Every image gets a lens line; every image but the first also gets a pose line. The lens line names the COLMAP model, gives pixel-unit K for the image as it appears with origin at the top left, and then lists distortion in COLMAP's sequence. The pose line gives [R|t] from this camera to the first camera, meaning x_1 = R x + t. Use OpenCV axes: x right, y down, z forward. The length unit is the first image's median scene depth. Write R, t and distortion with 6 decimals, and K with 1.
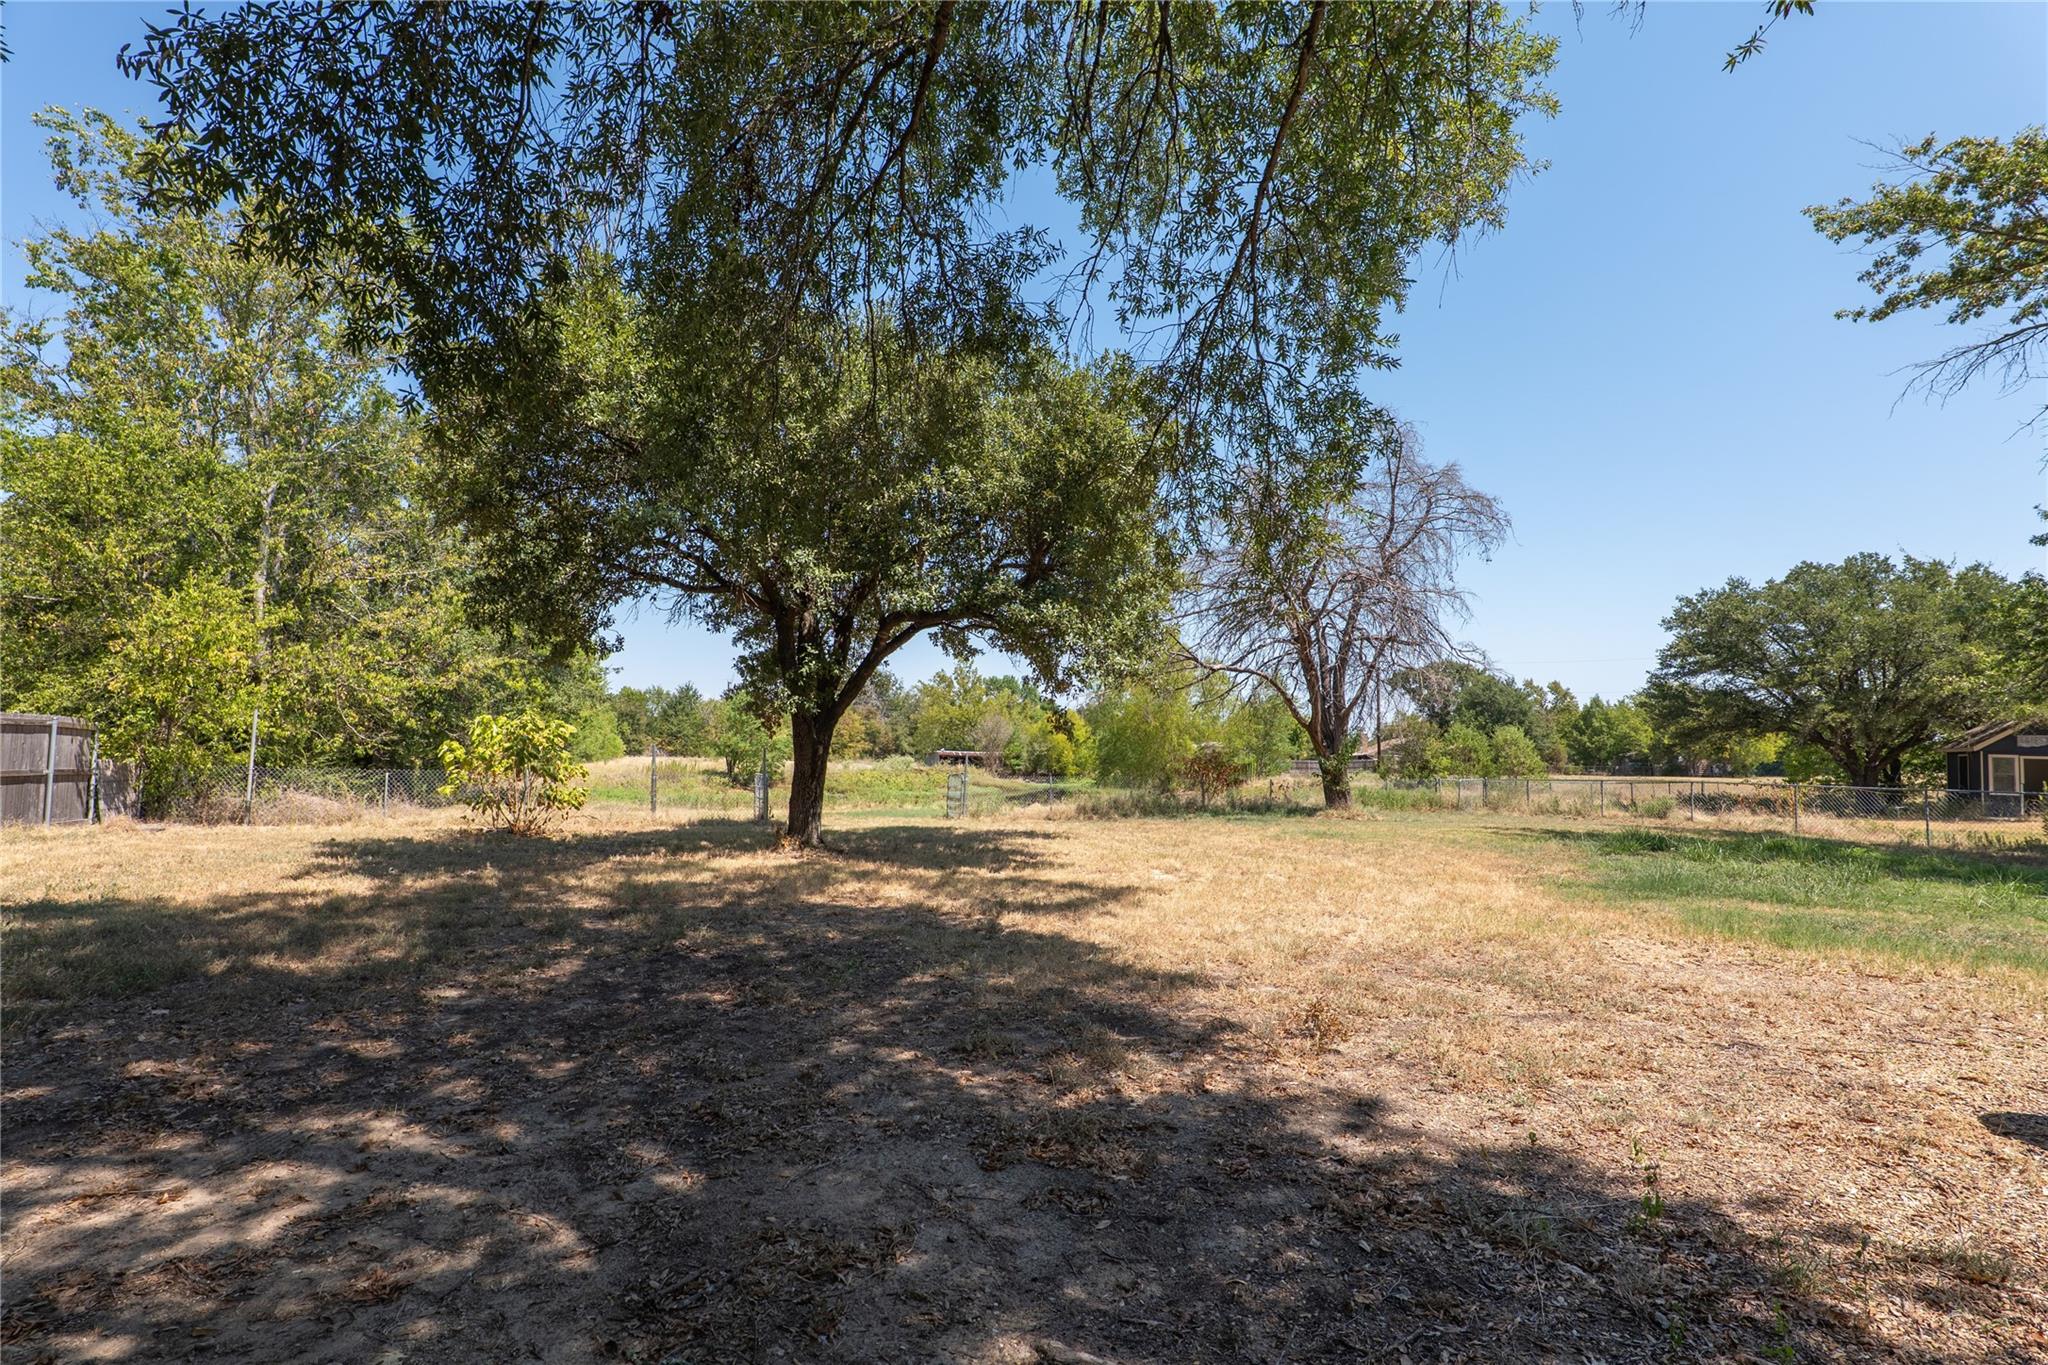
lens RADIAL K [[966.9, 0, 1024.0], [0, 966.9, 682.5], [0, 0, 1]] dist [0.001877, 0.000481]
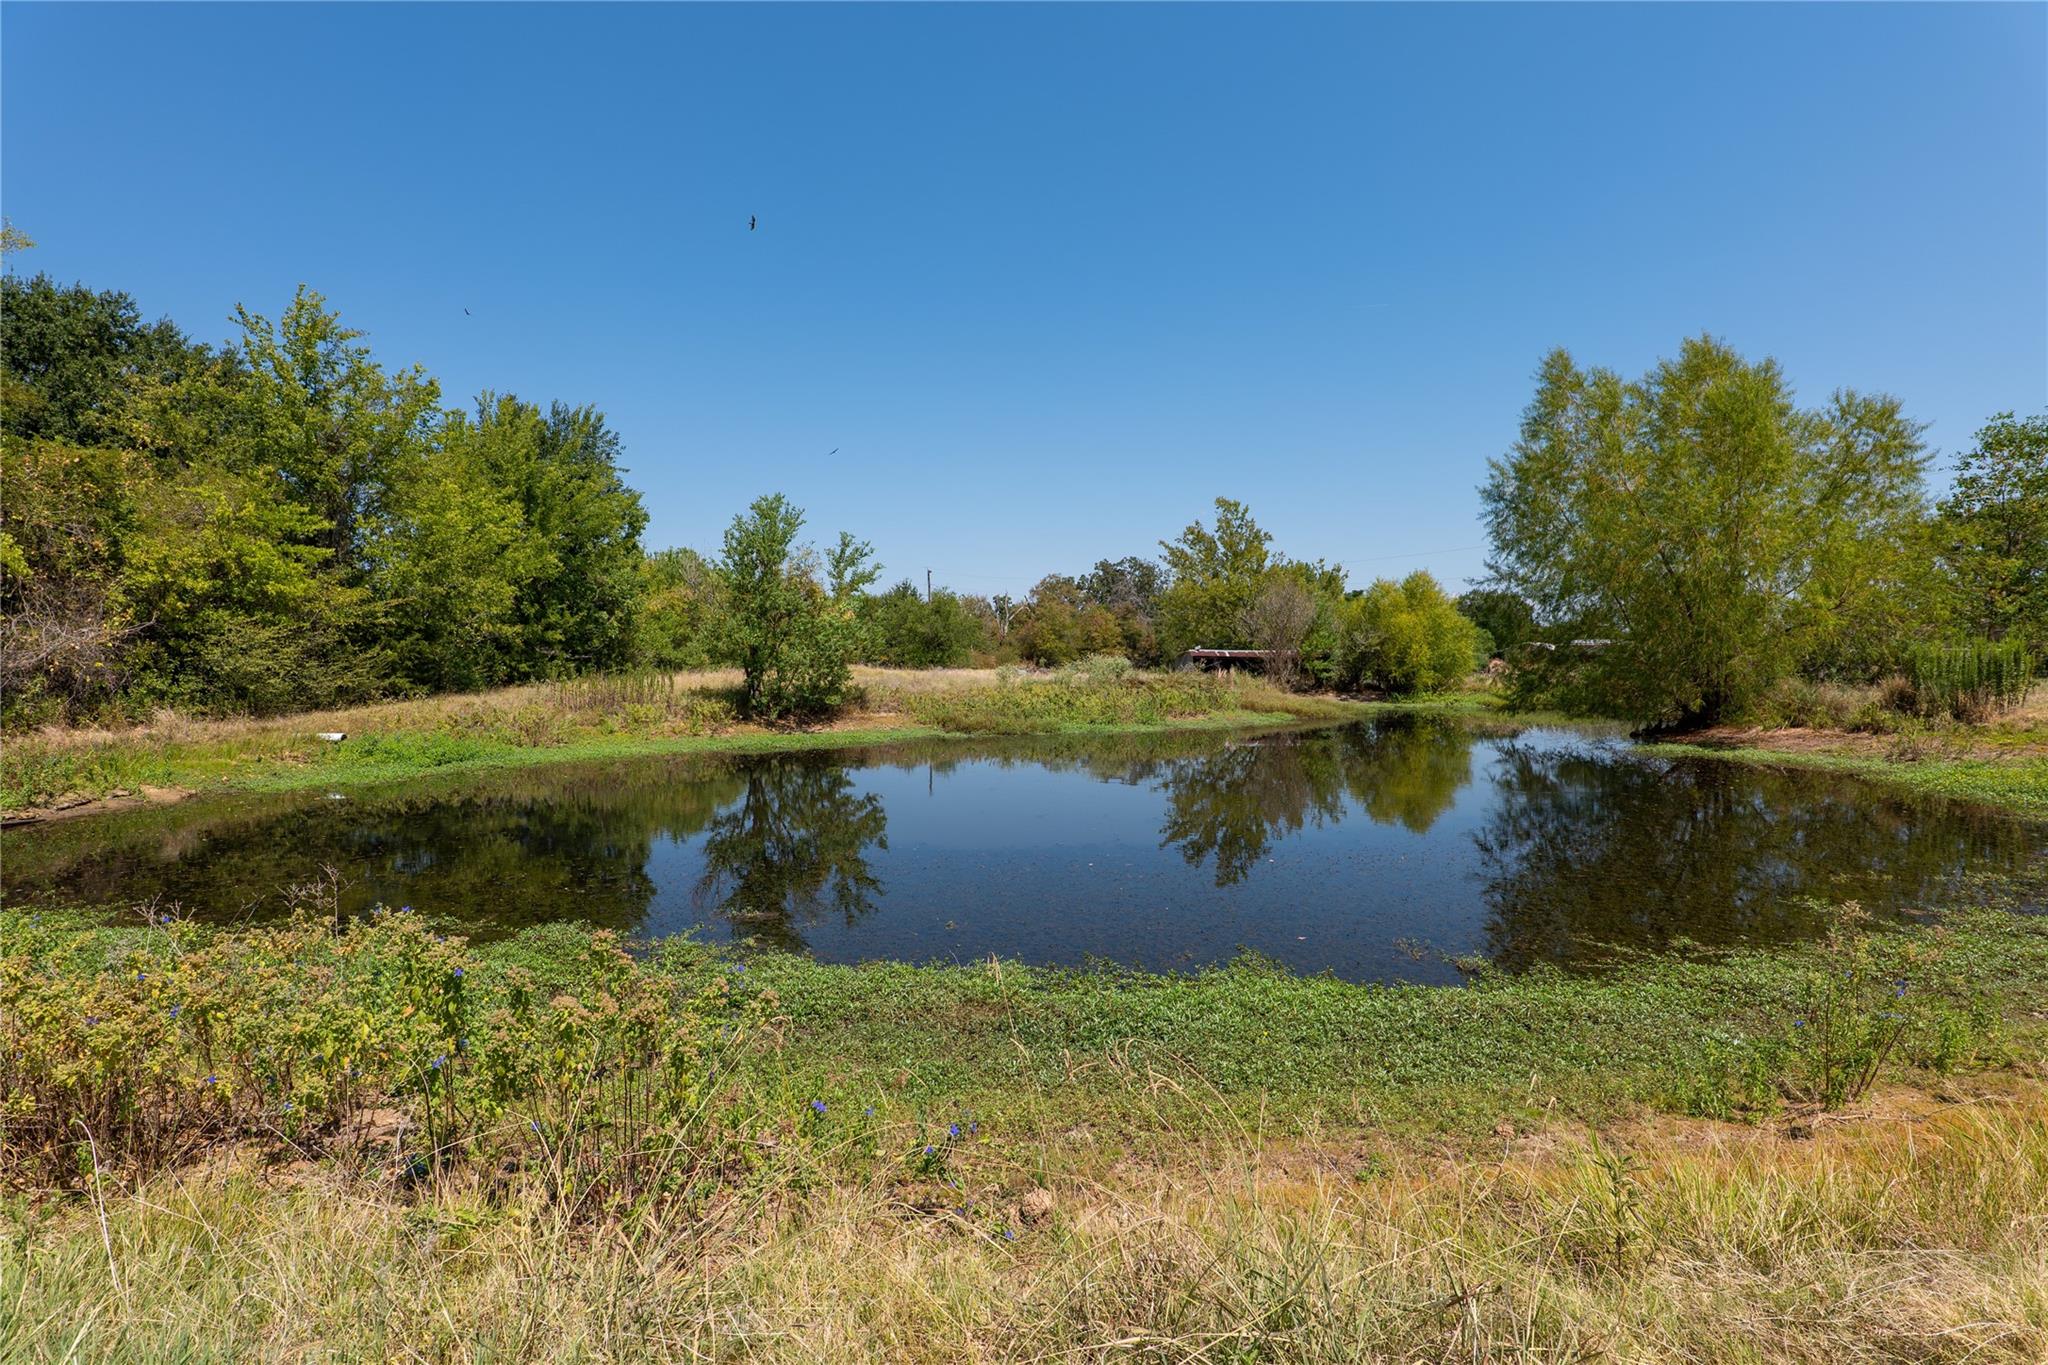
lens RADIAL K [[966.9, 0, 1024.0], [0, 966.9, 682.5], [0, 0, 1]] dist [0.001877, 0.000481]
pose [[0.956089, -0.011006, -0.292869, -0.010028], [0.038204, 0.995449, 0.087308, 0.035107], [0.290575, -0.094663, 0.952158, 0.398545]]
